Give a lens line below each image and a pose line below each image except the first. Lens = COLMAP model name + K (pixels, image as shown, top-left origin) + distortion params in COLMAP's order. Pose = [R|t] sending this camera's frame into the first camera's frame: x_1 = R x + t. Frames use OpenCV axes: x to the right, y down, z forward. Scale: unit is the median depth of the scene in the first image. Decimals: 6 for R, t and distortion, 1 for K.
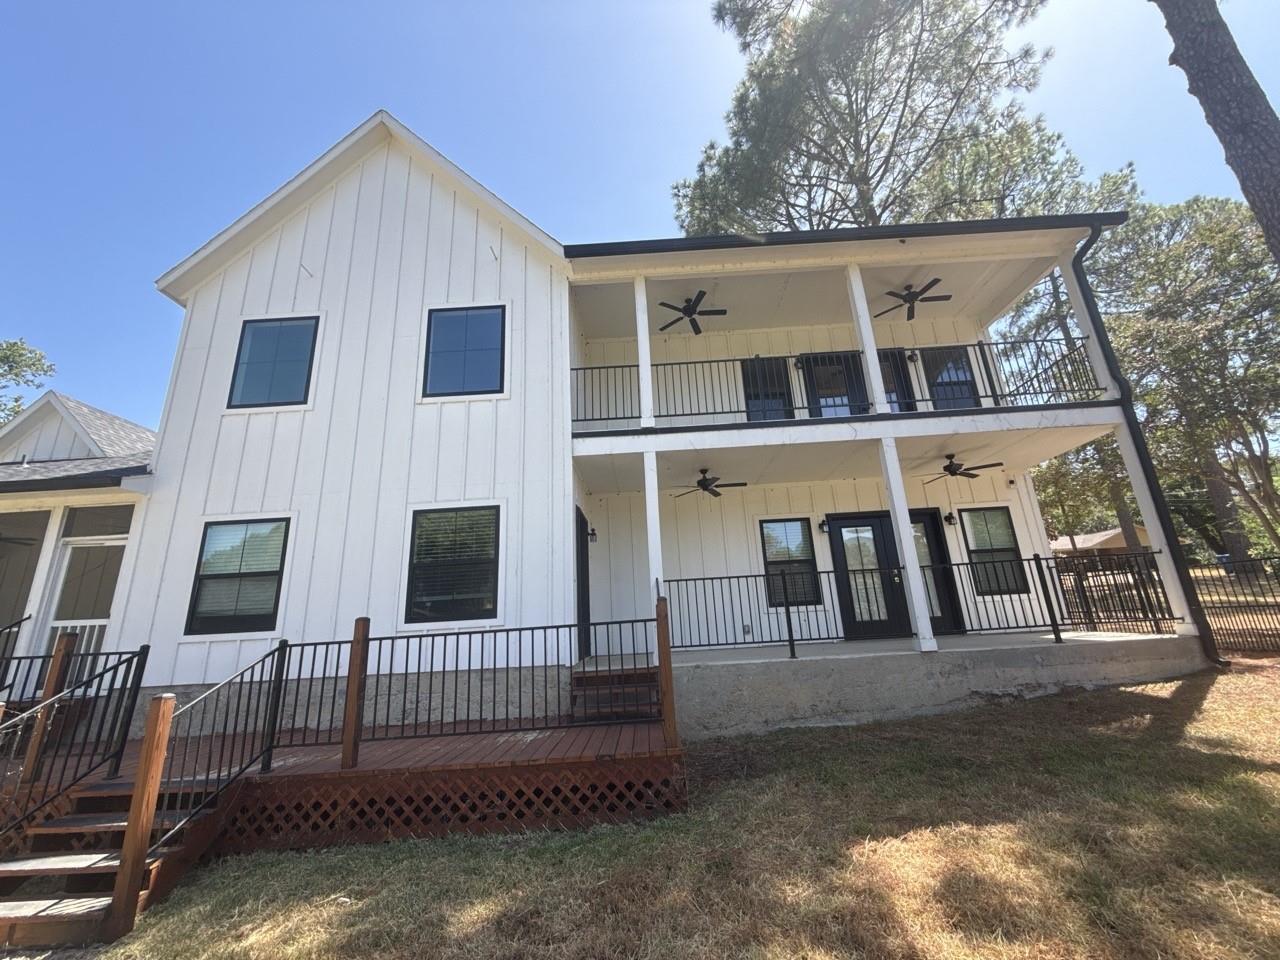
lens RADIAL K [[511.4, 0, 637.0], [0, 511.4, 478.2], [0, 0, 1]] dist [-0.000266, 0.000353]
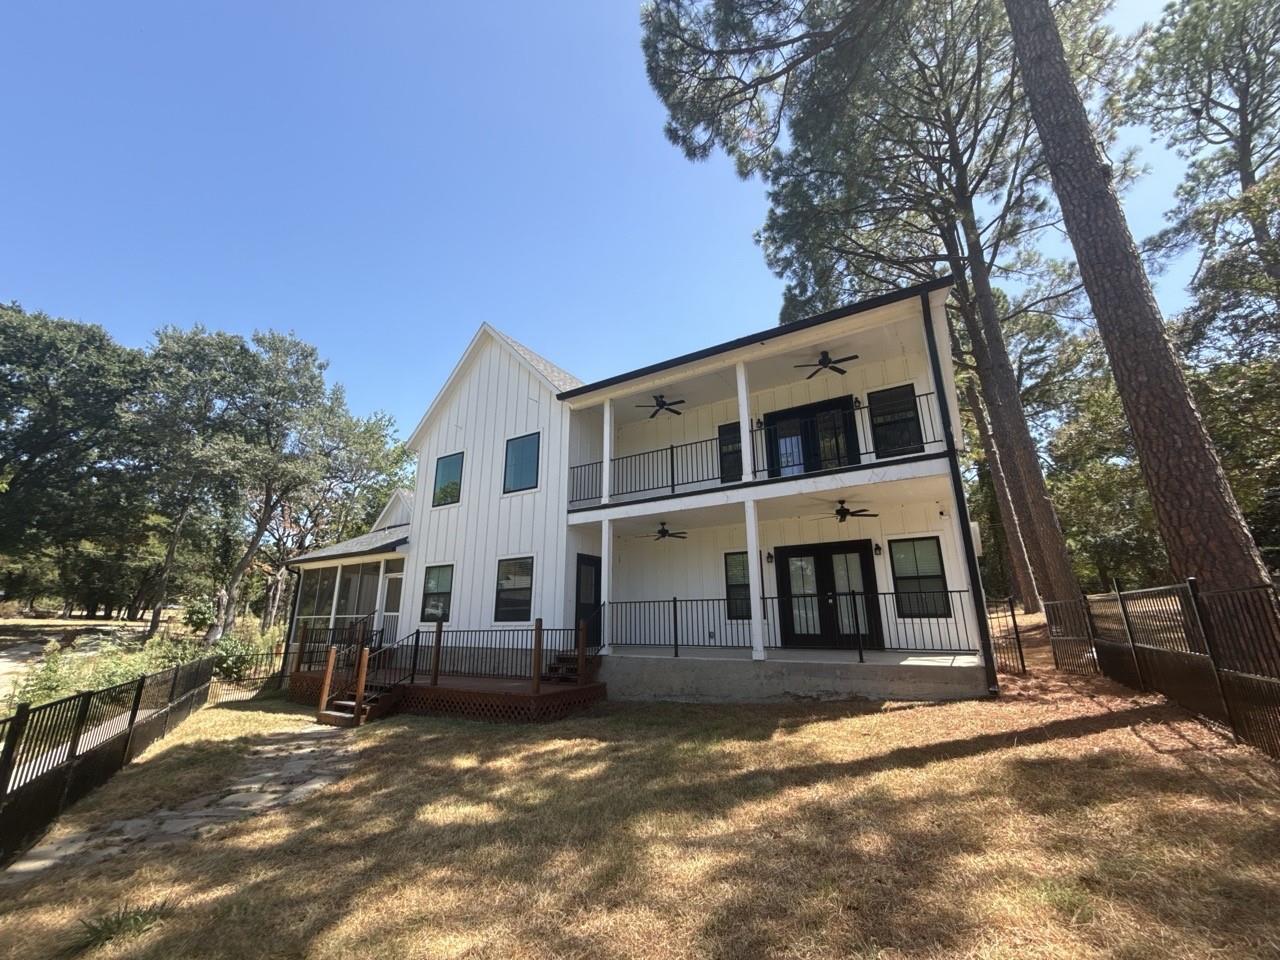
lens RADIAL K [[511.4, 0, 642.7], [0, 511.4, 479.4], [0, 0, 1]] dist [-0.000266, 0.000353]
pose [[0.860890, -0.092182, -0.500370, 0.916309], [0.106443, 0.994319, -0.000046, -0.161978], [0.497532, -0.053221, 0.865811, -0.297841]]
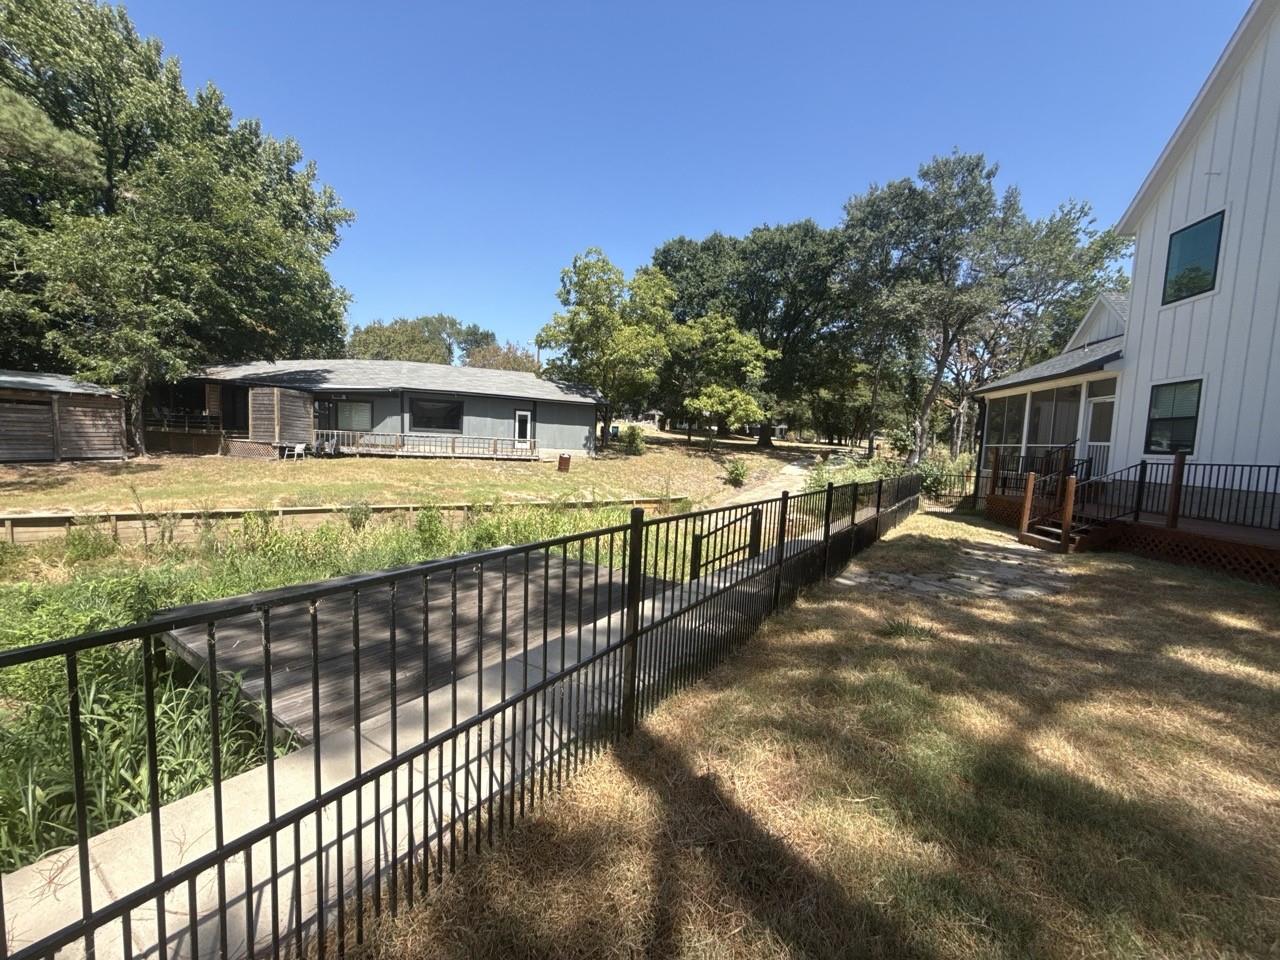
lens RADIAL K [[511.4, 0, 638.1], [0, 511.4, 482.0], [0, 0, 1]] dist [-0.000266, 0.000353]
pose [[-0.126591, 0.123617, -0.984222, 0.926089], [0.241338, 0.966229, 0.090316, -0.148240], [0.962149, -0.226097, -0.152149, -0.345103]]
